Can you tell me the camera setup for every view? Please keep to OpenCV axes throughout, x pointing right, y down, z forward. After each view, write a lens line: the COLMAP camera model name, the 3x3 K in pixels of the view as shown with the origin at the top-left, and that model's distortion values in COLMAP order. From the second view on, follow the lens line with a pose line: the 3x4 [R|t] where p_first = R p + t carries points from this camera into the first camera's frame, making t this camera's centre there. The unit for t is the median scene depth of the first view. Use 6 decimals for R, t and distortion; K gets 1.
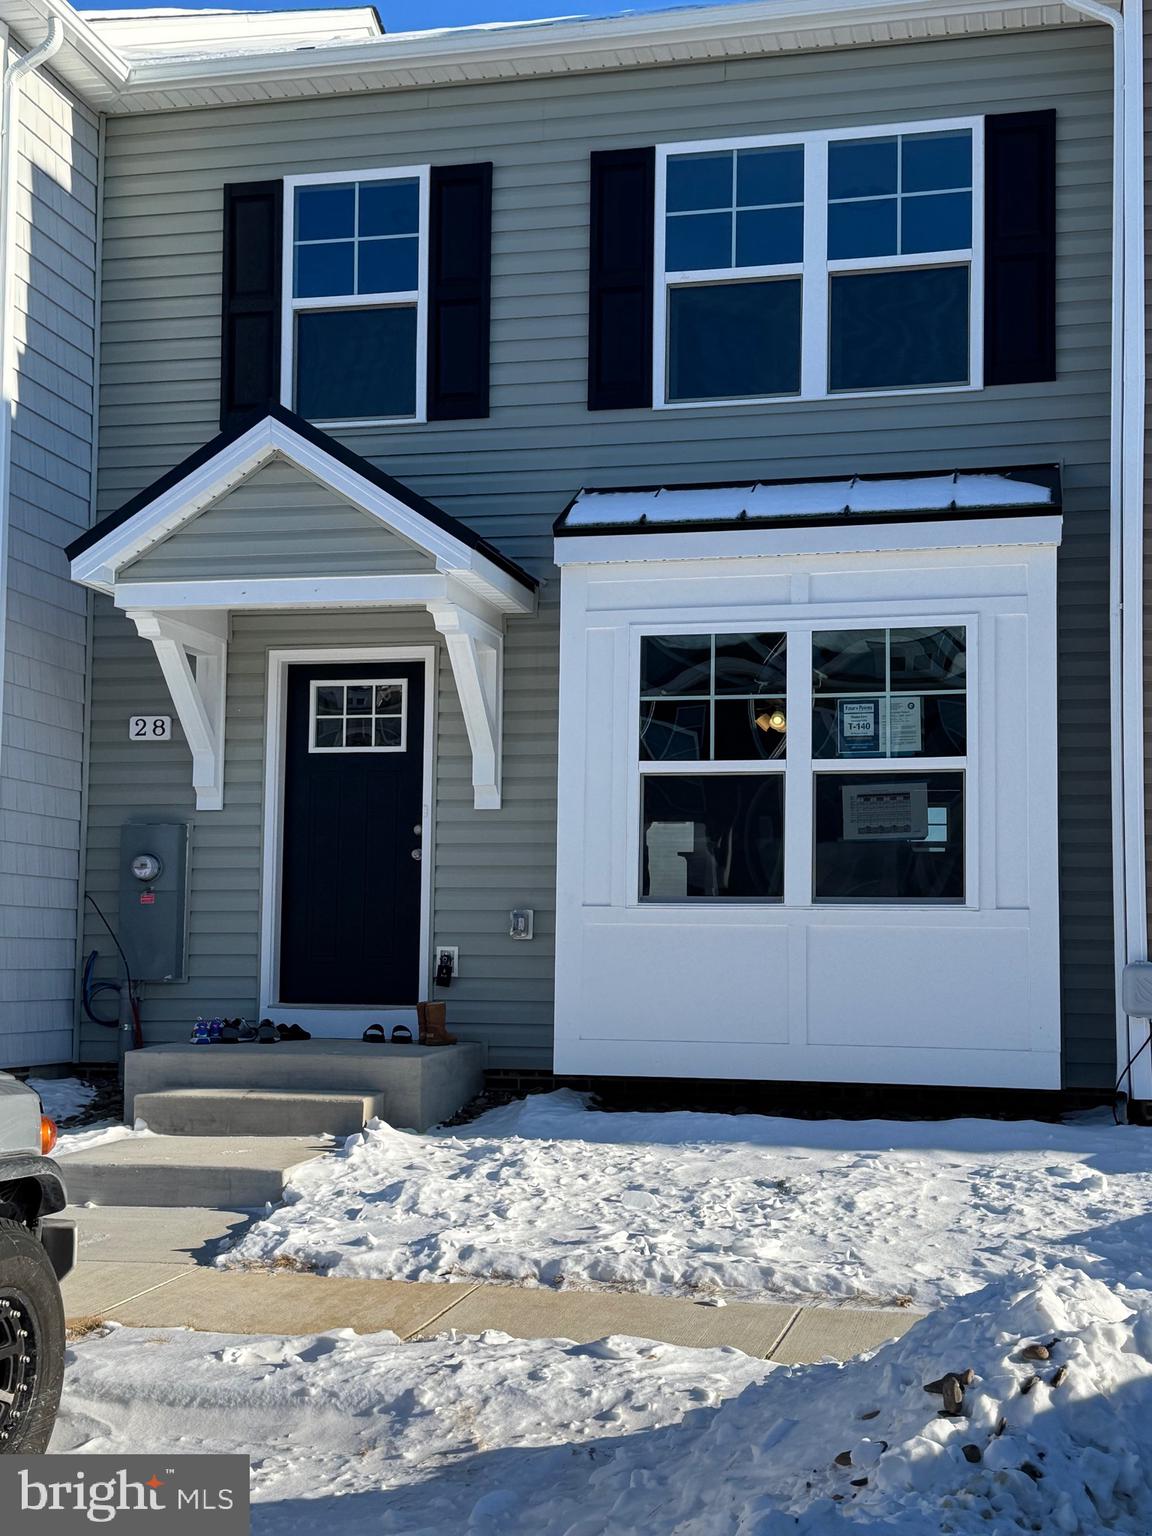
lens RADIAL K [[2204.6, 0, 575.4], [0, 2204.6, 757.9], [0, 0, 1]] dist [0.173721, 0.000000]
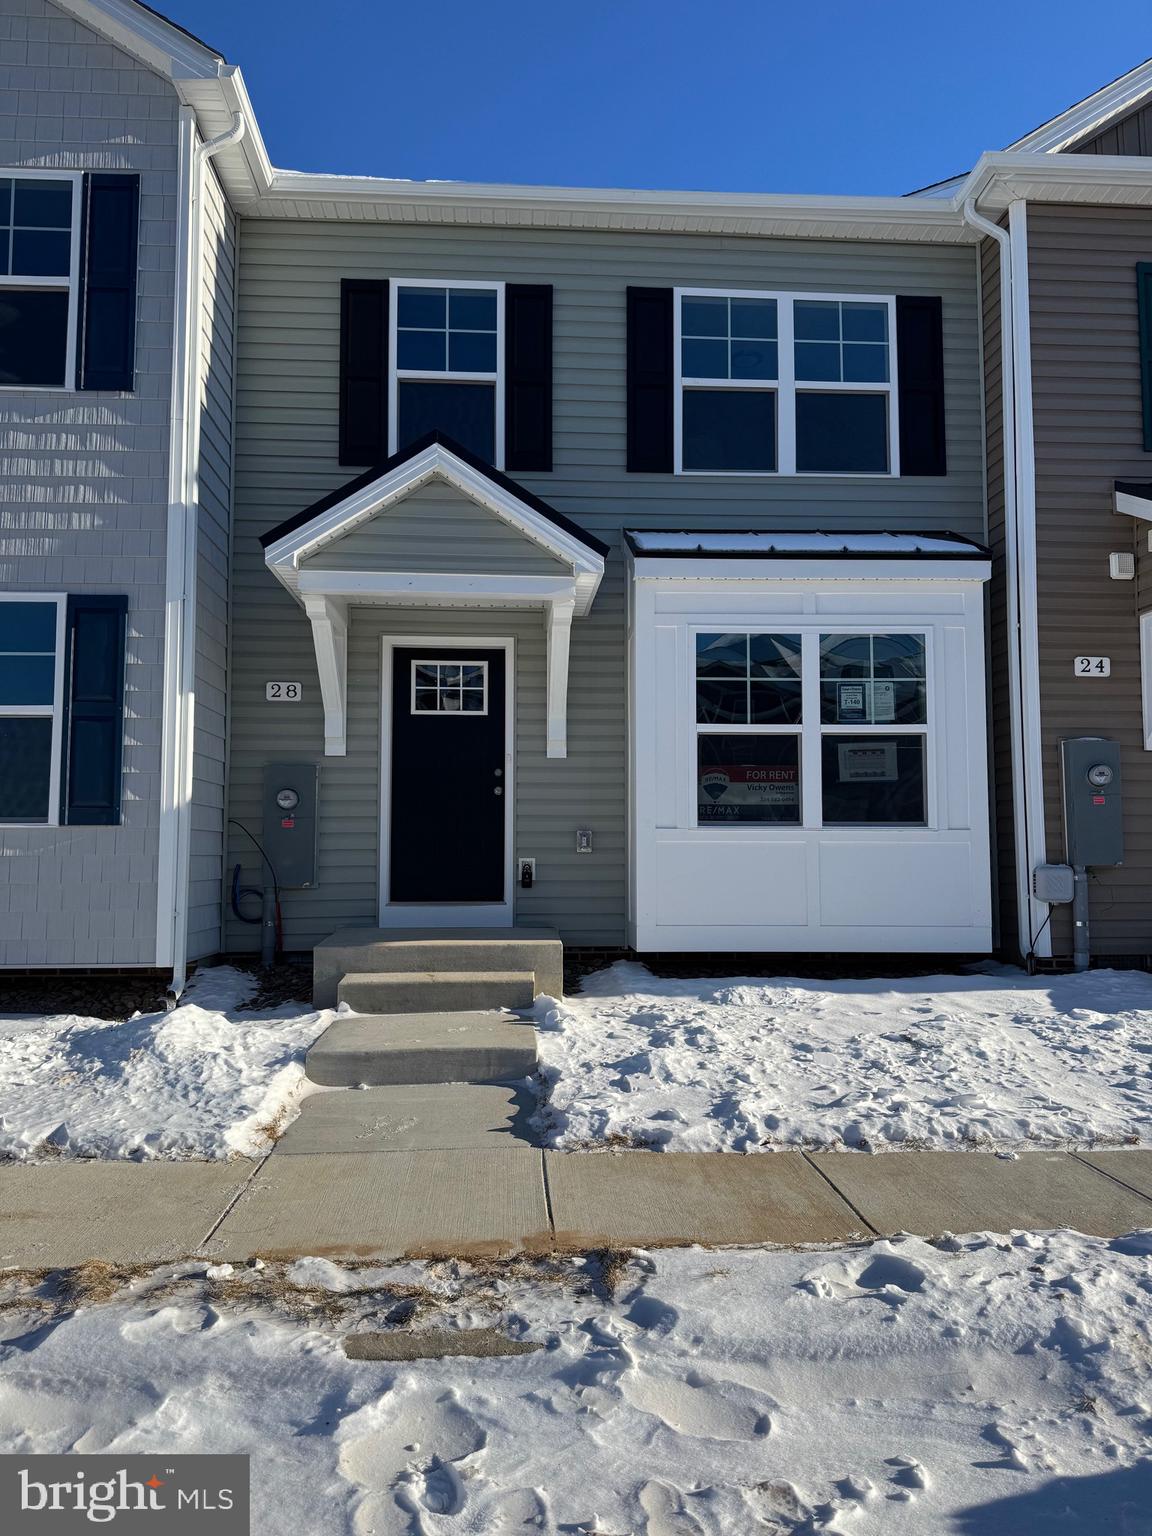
lens RADIAL K [[1077.7, 0, 510.8], [0, 1077.7, 771.0], [0, 0, 1]] dist [0.094442, -0.119327]
pose [[0.947005, 0.012179, 0.320988, -0.289347], [-0.017845, 0.999732, 0.014717, 0.022686], [-0.320723, -0.019666, 0.946969, 0.389116]]
